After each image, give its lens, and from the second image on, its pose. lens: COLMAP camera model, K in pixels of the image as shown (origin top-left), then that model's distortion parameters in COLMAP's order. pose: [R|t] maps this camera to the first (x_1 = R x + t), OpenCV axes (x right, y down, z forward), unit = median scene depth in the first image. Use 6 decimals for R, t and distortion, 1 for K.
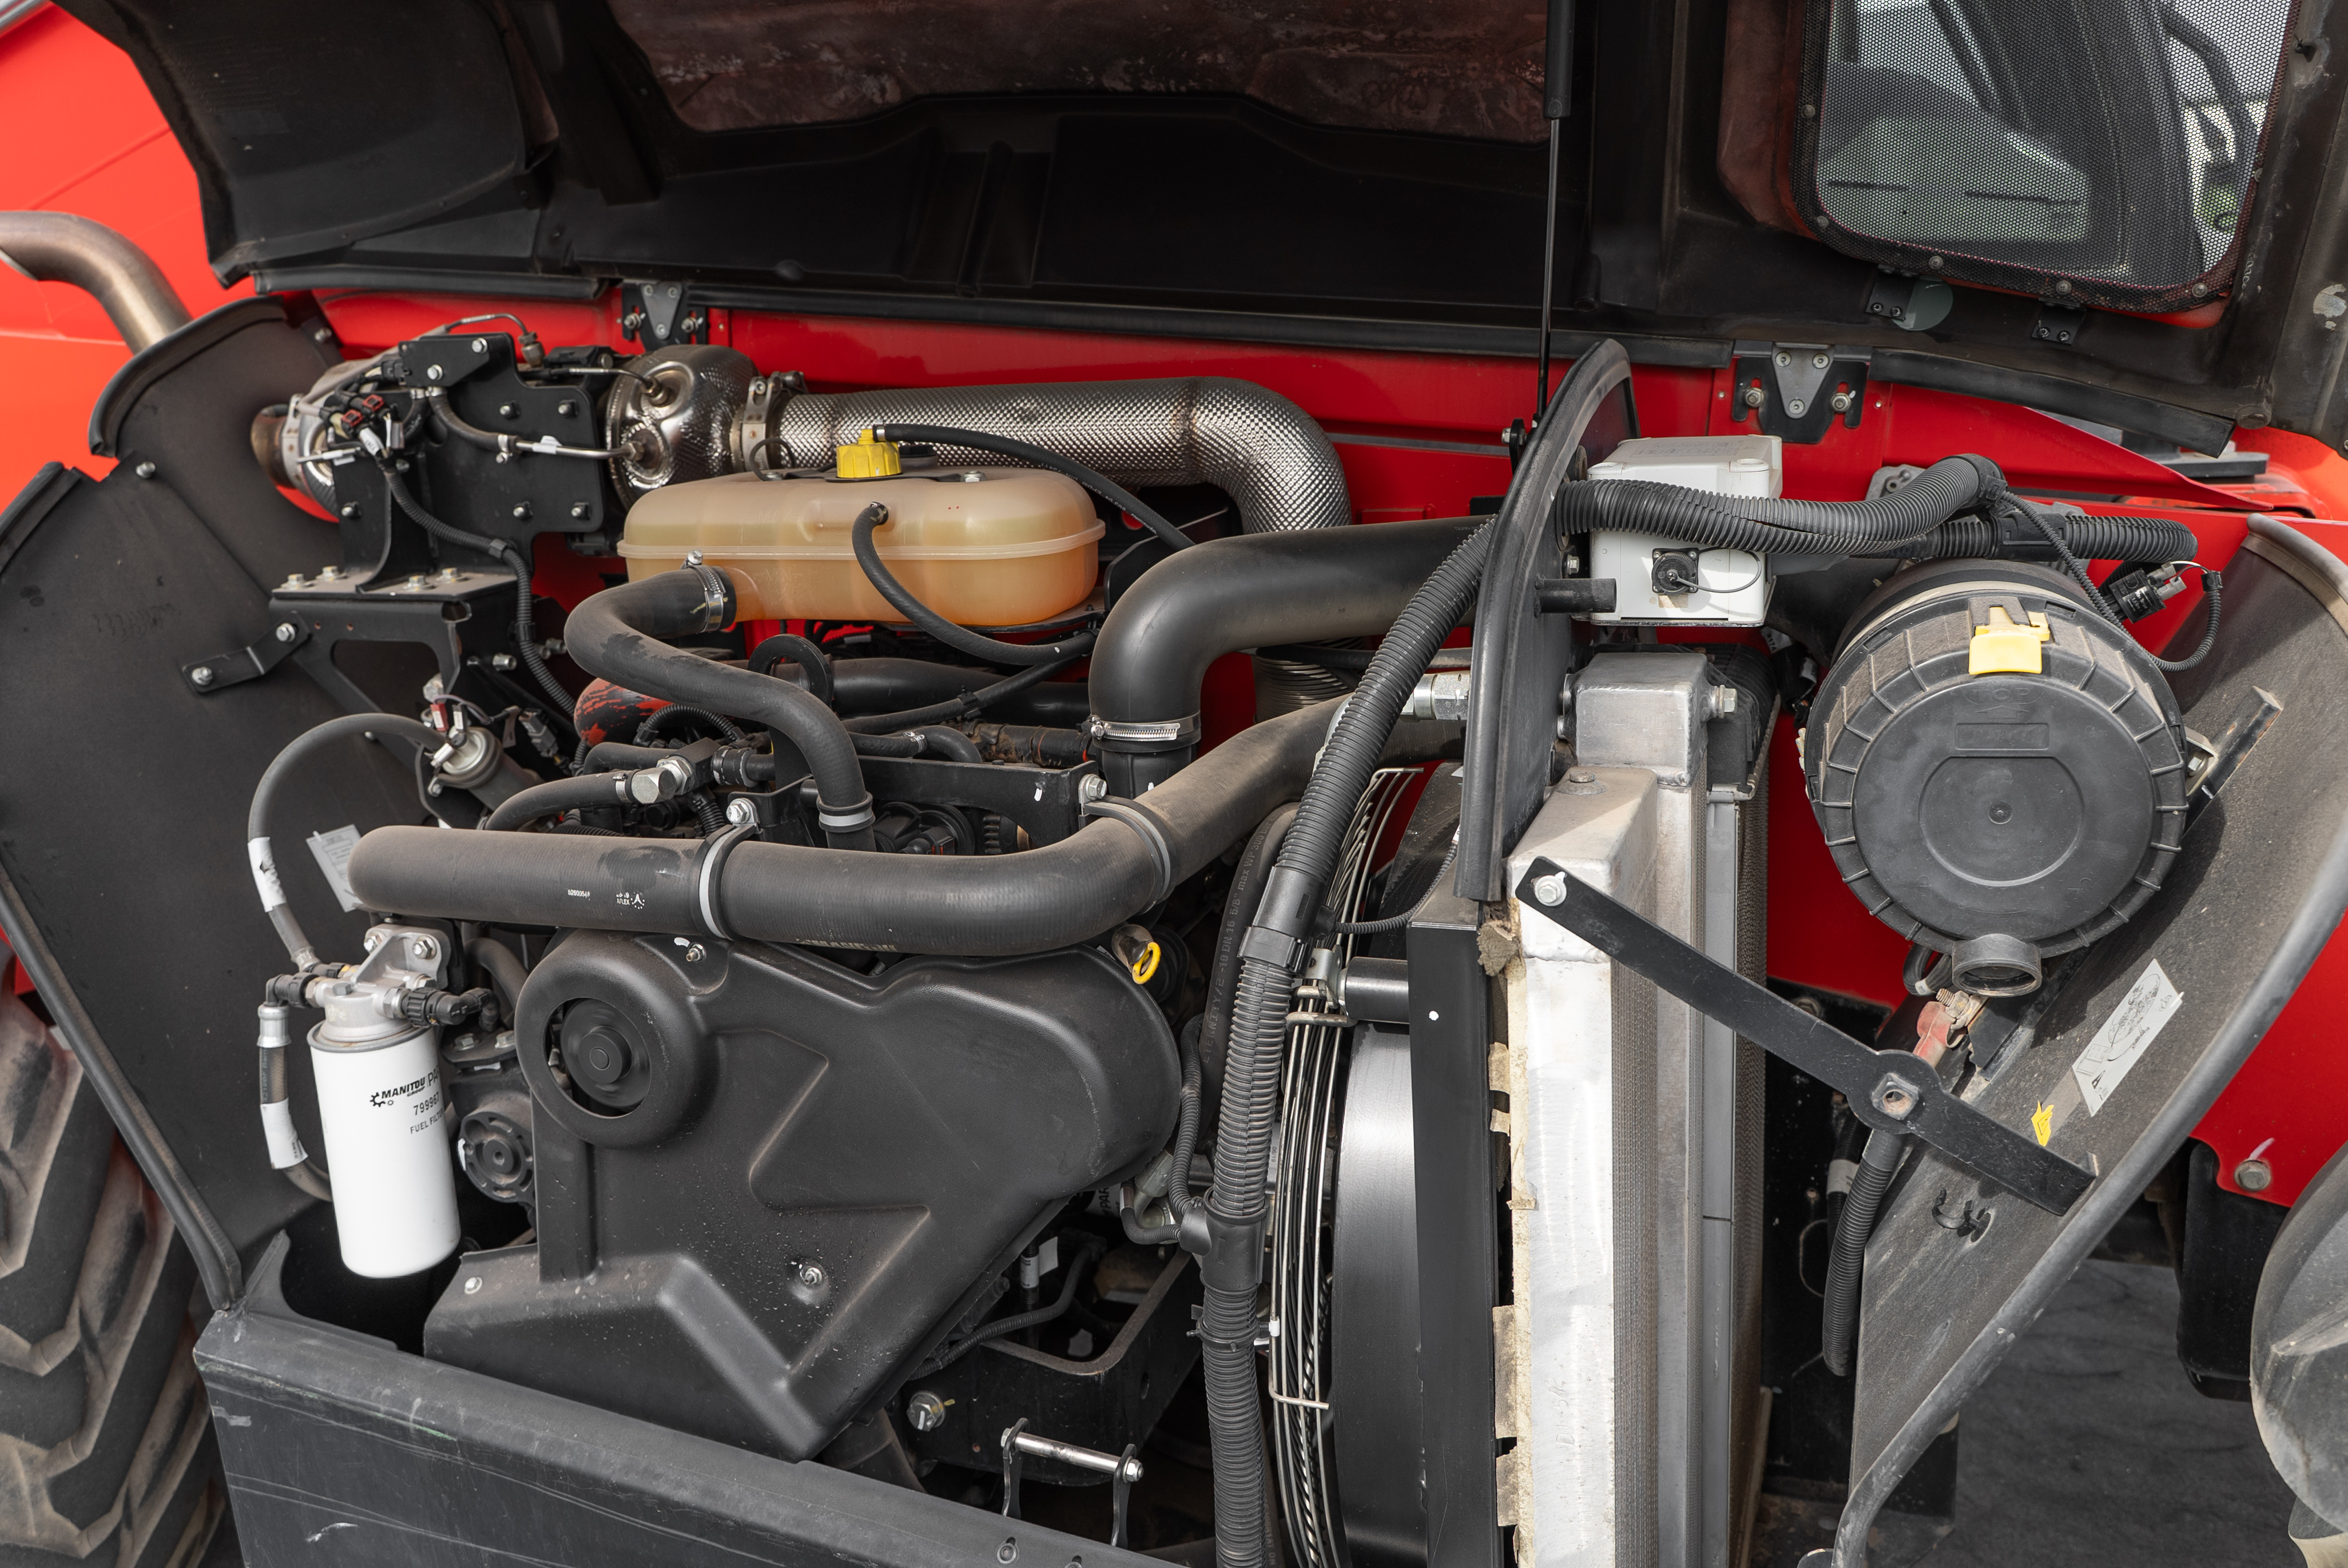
lens RADIAL K [[1936.1, 0, 1168.7], [0, 1936.1, 784.8], [0, 0, 1]] dist [0.002844, -0.002587]
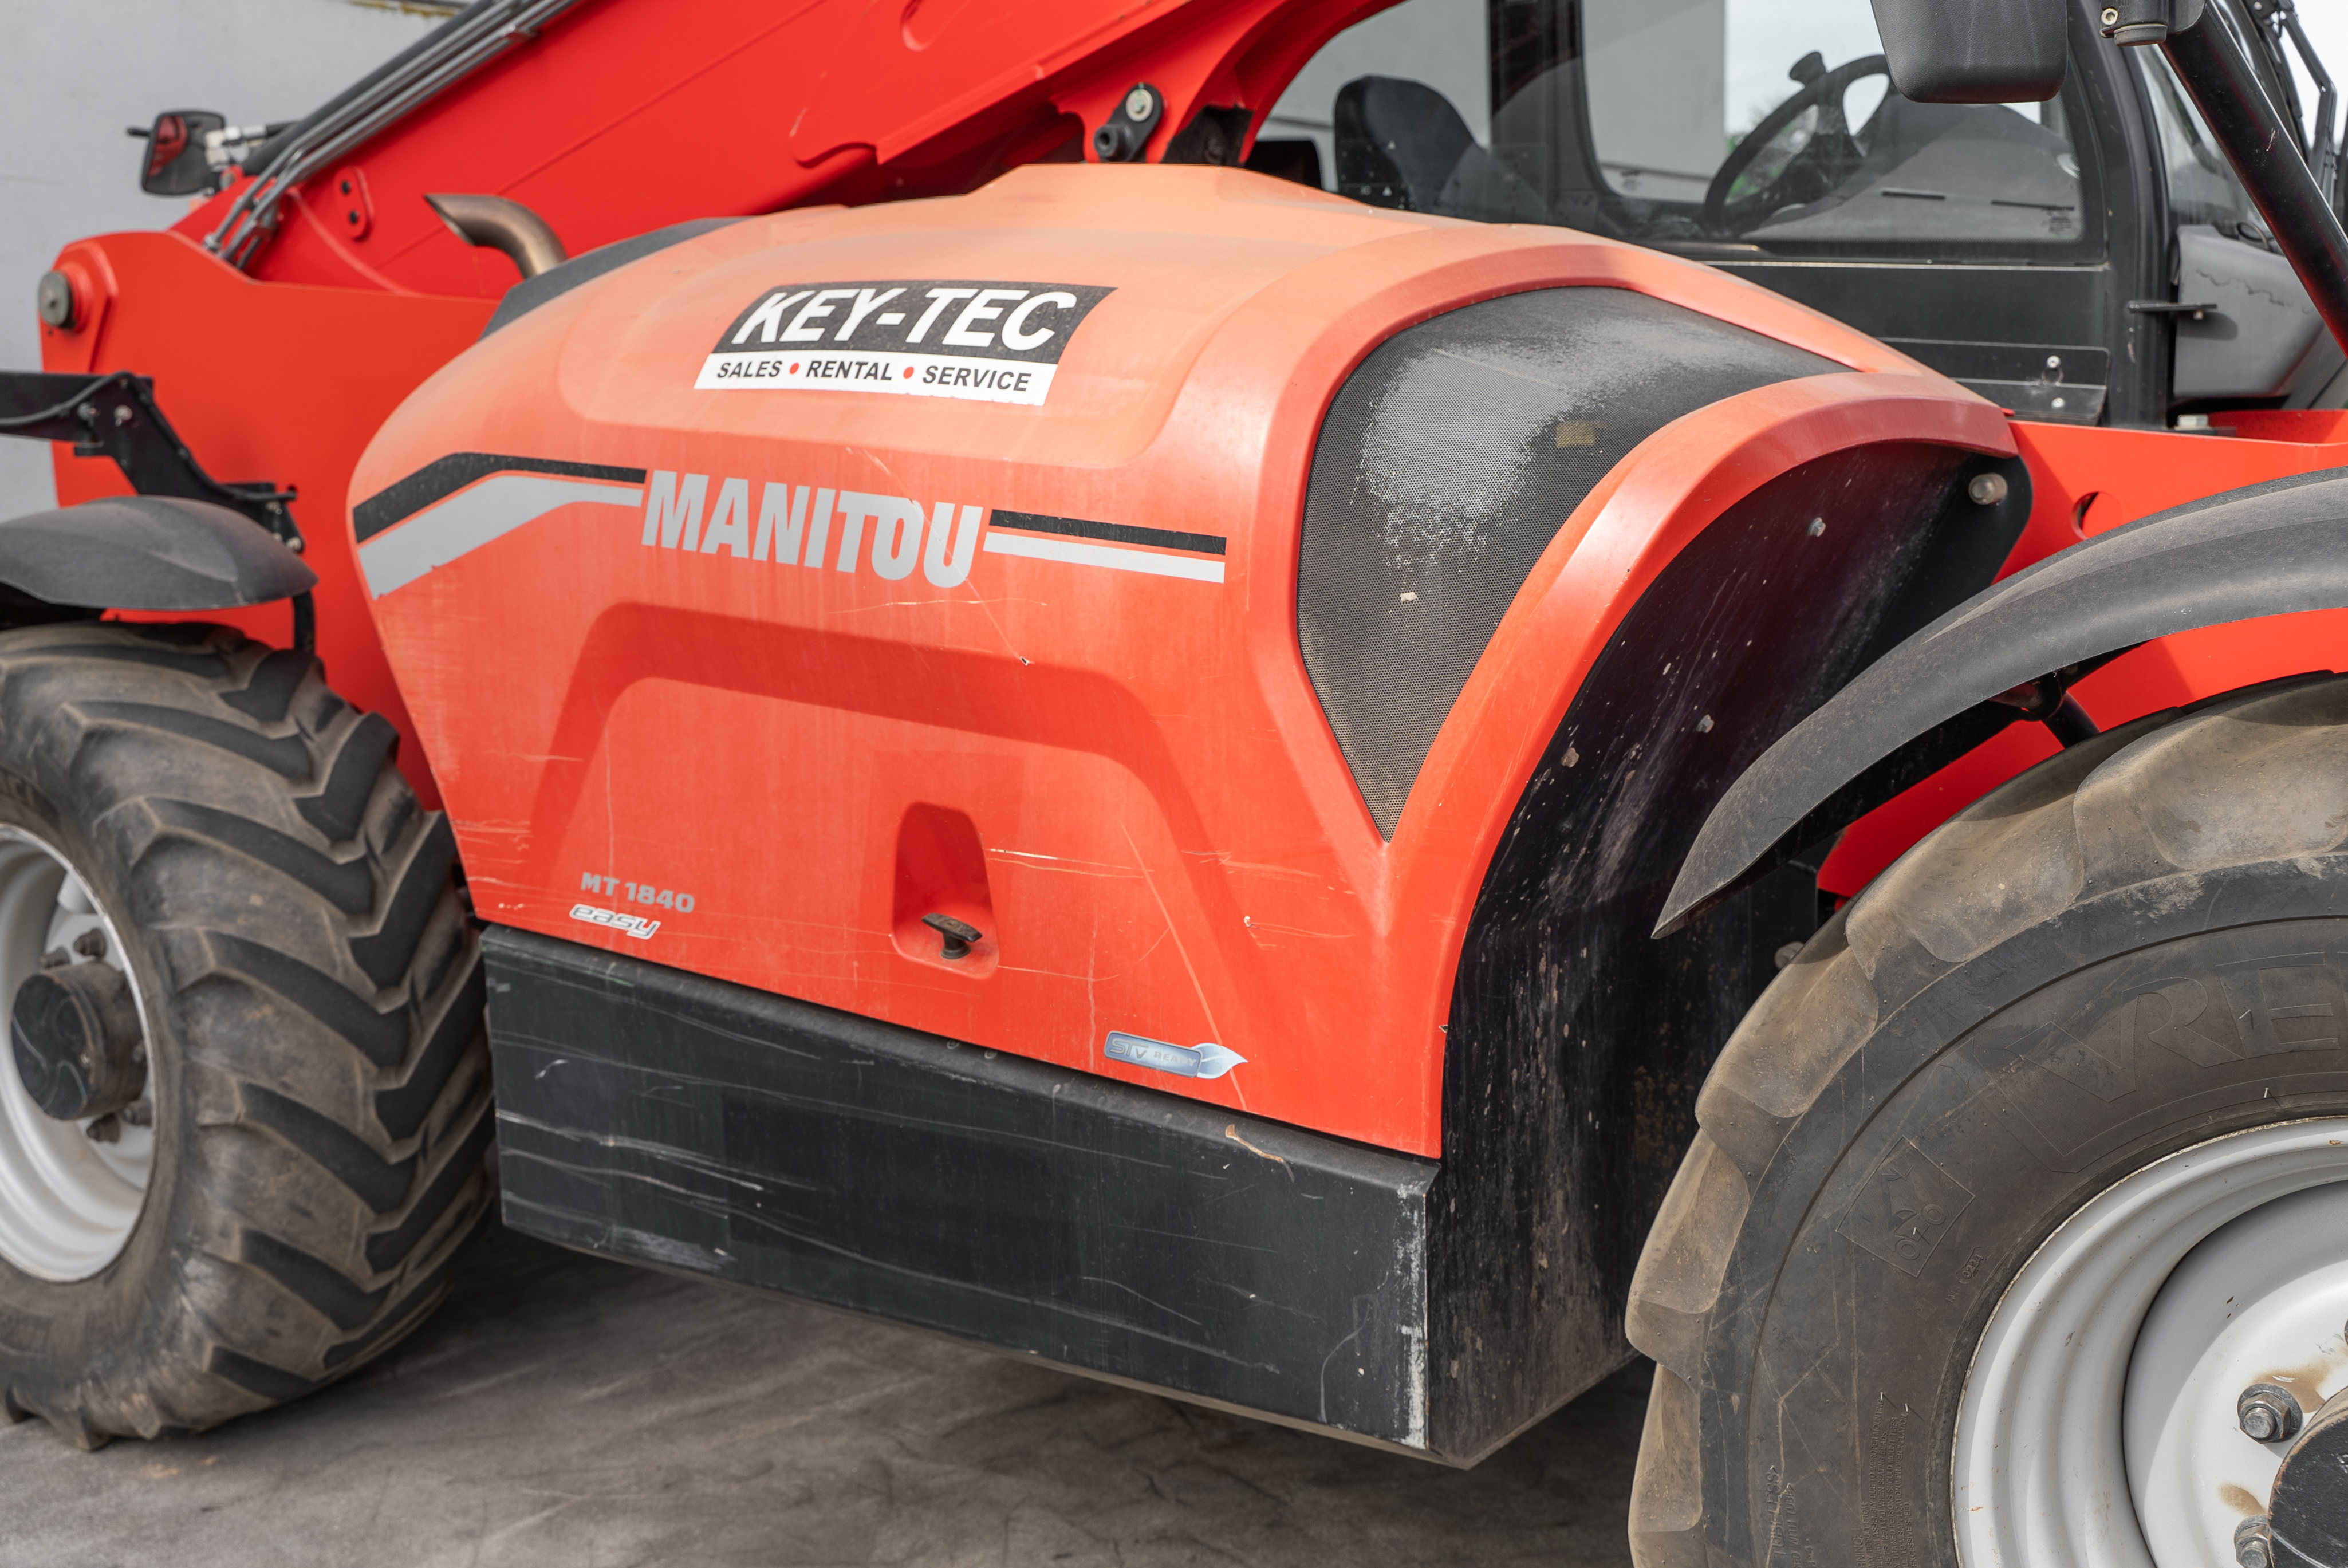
lens RADIAL K [[2532.9, 0, 1176.4], [0, 2532.9, 784.1], [0, 0, 1]] dist [-0.000481, 0.000000]
pose [[0.967478, 0.066703, -0.244002, 0.385128], [-0.092941, 0.990873, -0.097639, 0.265308], [0.235262, 0.117142, 0.964847, -0.608793]]
